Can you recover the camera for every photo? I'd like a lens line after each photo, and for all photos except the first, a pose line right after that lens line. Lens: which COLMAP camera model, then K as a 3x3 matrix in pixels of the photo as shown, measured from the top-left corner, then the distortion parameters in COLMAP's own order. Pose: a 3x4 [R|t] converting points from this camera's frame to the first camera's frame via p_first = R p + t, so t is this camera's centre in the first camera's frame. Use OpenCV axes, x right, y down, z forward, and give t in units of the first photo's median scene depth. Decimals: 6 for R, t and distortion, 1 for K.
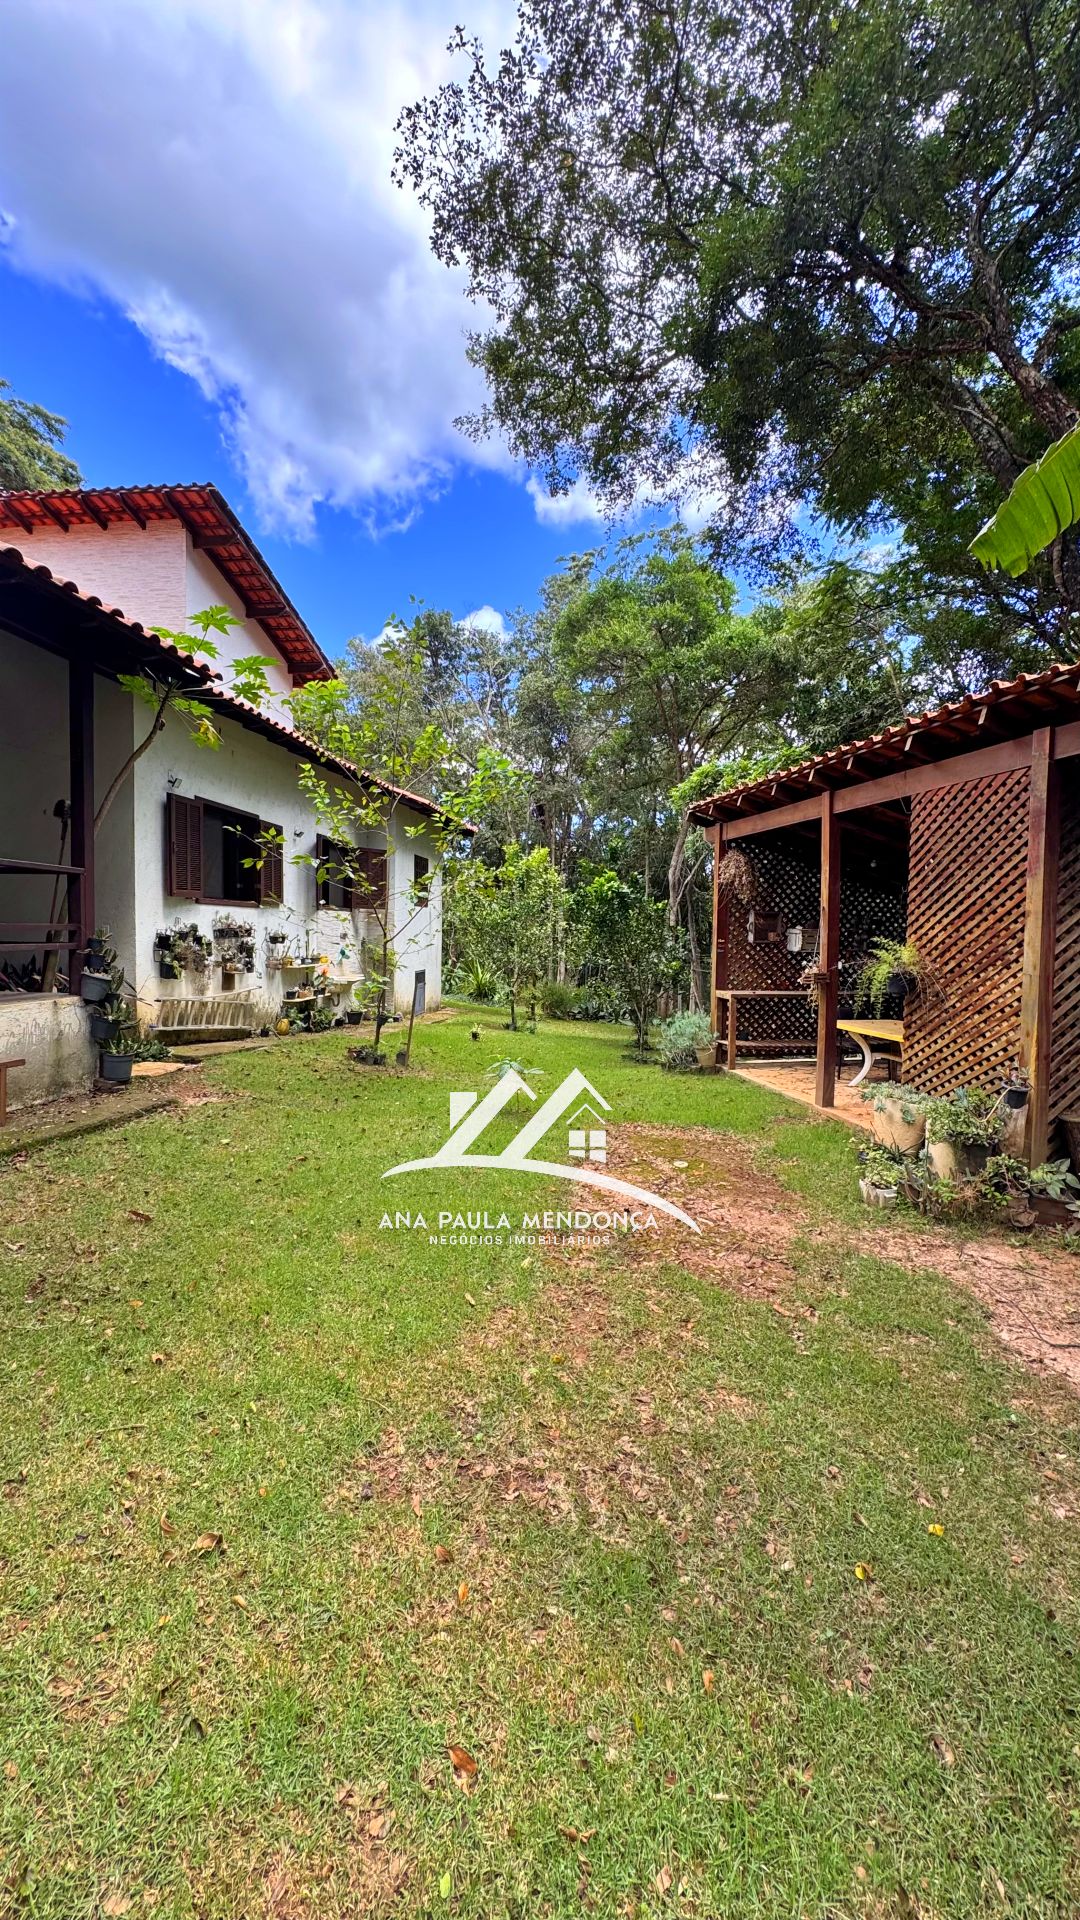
lens RADIAL K [[771.3, 0, 543.7], [0, 771.3, 962.6], [0, 0, 1]] dist [0.002452, 0.001515]
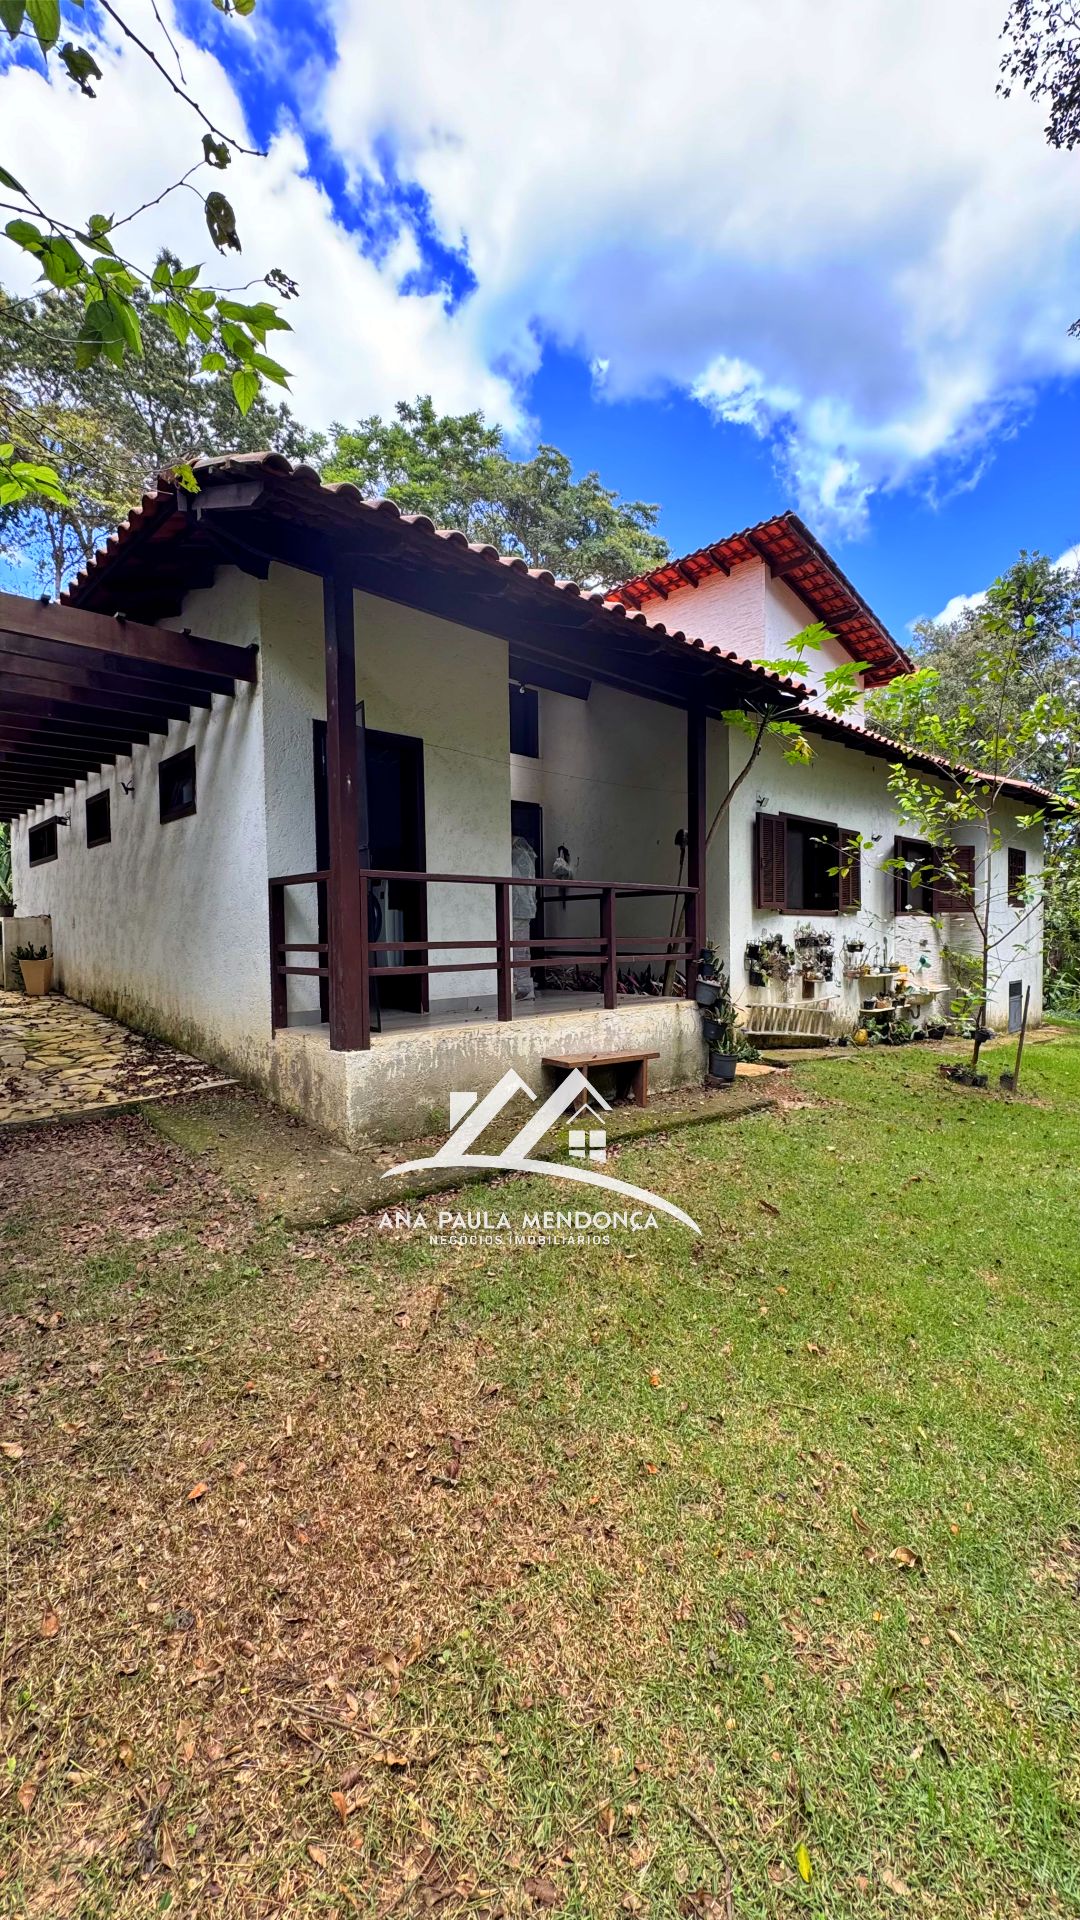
lens RADIAL K [[771.3, 0, 532.8], [0, 771.3, 961.6], [0, 0, 1]] dist [0.002452, 0.001515]
pose [[0.774236, -0.004225, -0.632883, -0.050940], [-0.003976, 0.999926, -0.011539, 0.000315], [0.632885, 0.011450, 0.774161, -0.022560]]
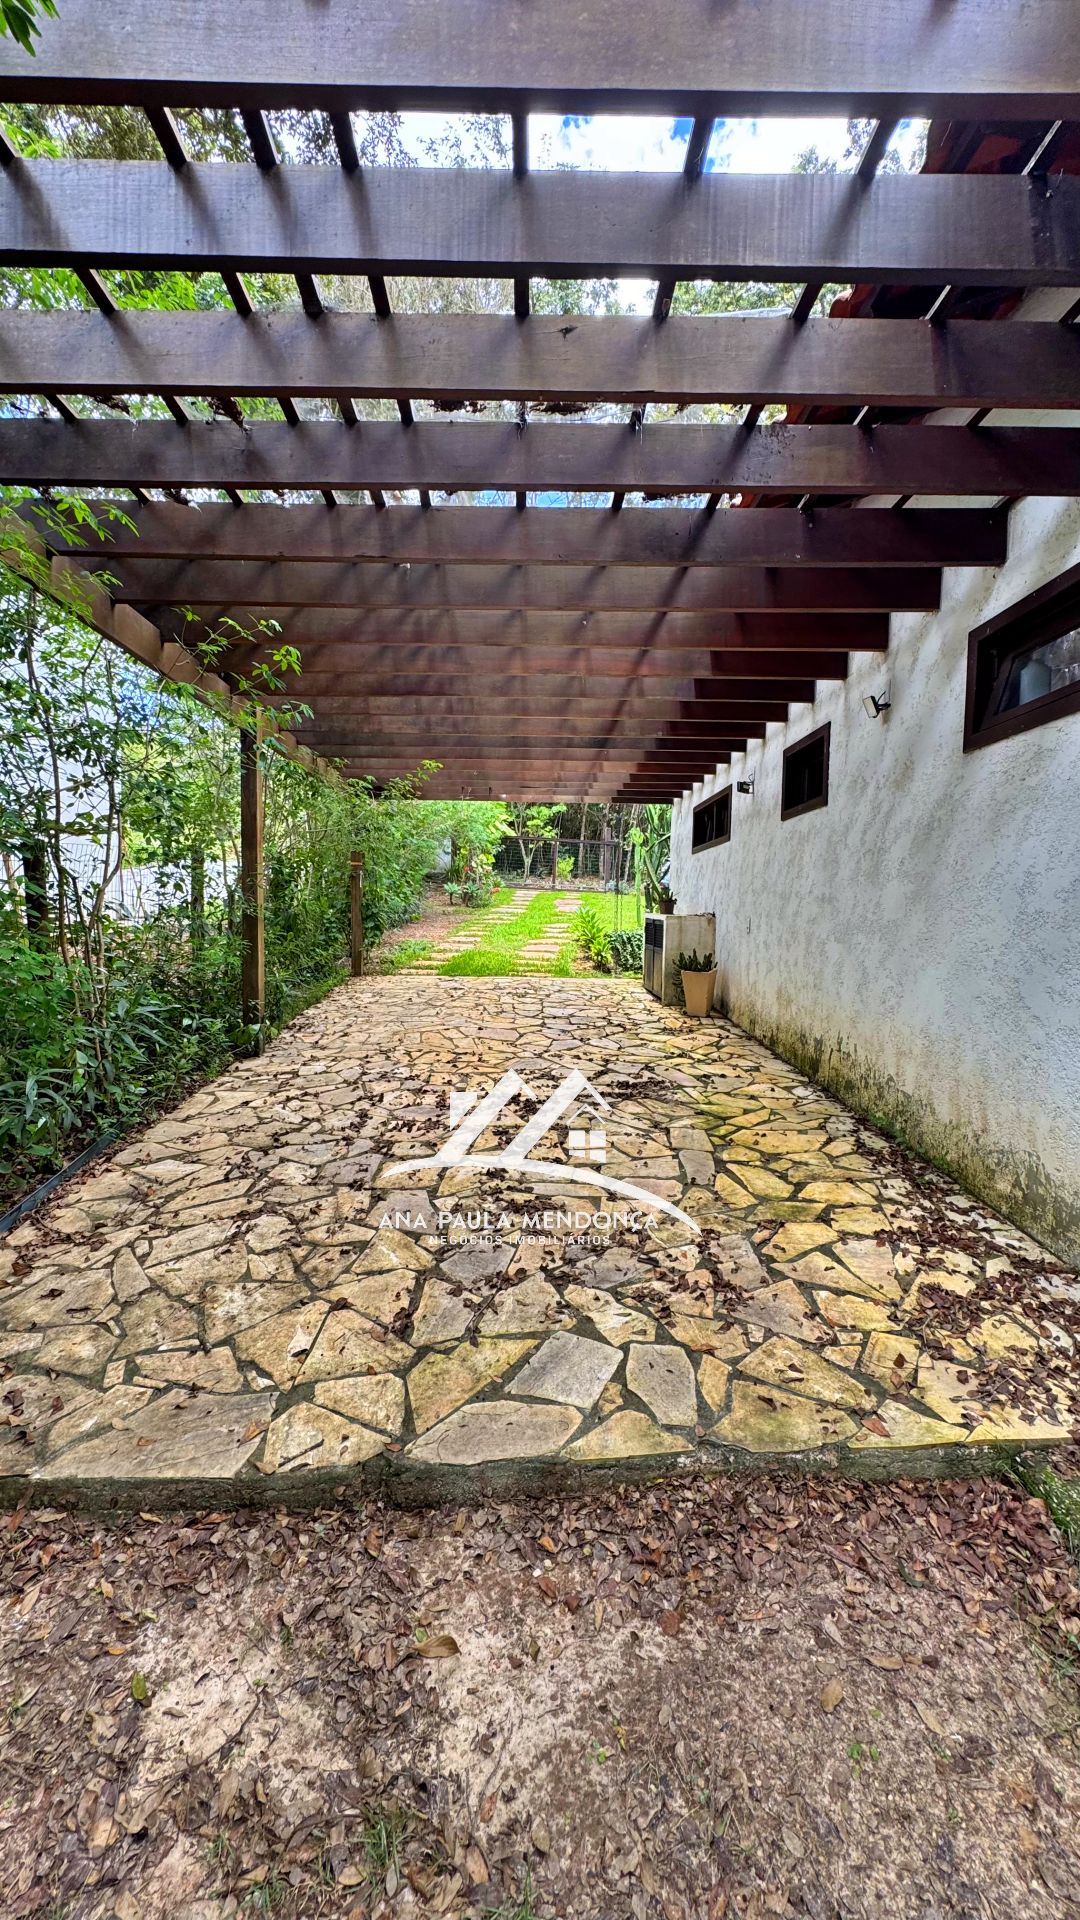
lens RADIAL K [[771.3, 0, 536.0], [0, 771.3, 961.4], [0, 0, 1]] dist [0.002452, 0.001515]
pose [[0.154417, 0.037751, -0.987284, -0.243604], [-0.053706, 0.998113, 0.029765, -0.017419], [0.986545, 0.048427, 0.156153, 0.018034]]
